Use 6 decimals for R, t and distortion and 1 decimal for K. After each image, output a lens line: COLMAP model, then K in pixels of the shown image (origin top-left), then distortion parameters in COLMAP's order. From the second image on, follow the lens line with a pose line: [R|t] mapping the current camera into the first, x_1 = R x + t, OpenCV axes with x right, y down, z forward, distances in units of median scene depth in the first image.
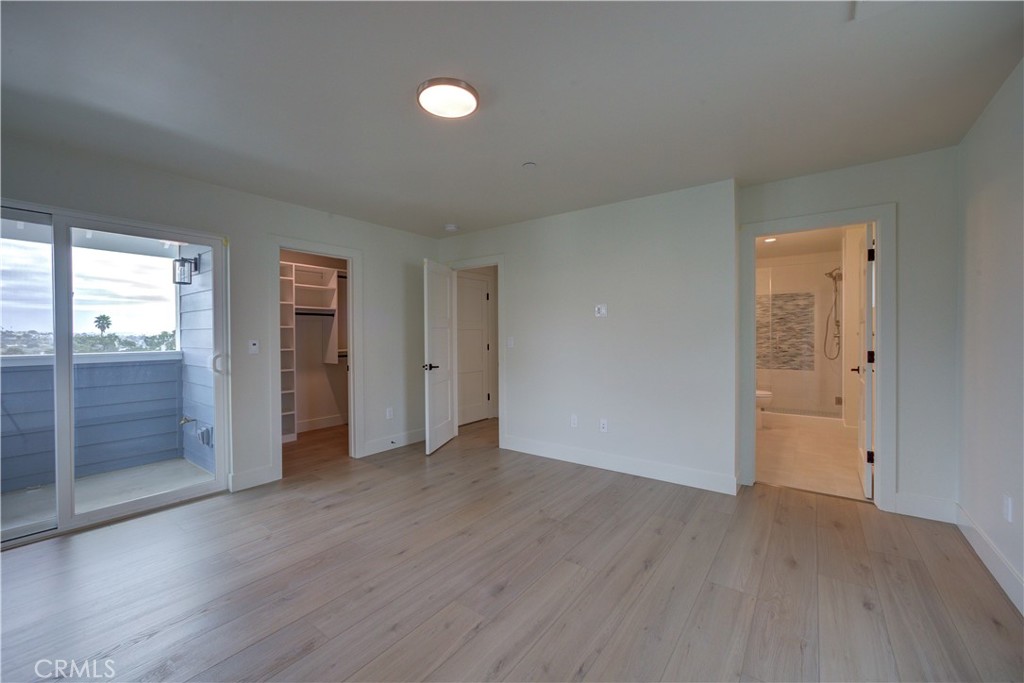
lens RADIAL K [[406.5, 0, 513.1], [0, 406.5, 339.1], [0, 0, 1]] dist [-0.011967, 0.004153]
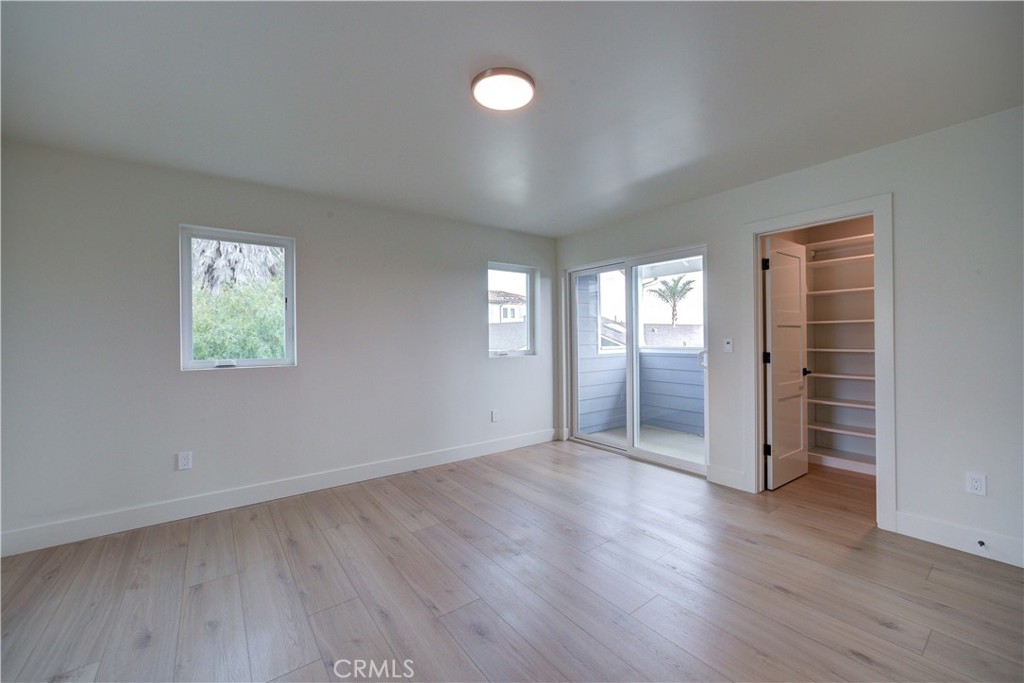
lens RADIAL K [[406.5, 0, 512.8], [0, 406.5, 339.2], [0, 0, 1]] dist [-0.011967, 0.004153]
pose [[-0.280209, 0.012265, -0.959861, 0.455928], [0.005130, 0.999923, 0.011279, -0.009774], [0.959925, -0.001764, -0.280250, 0.775782]]
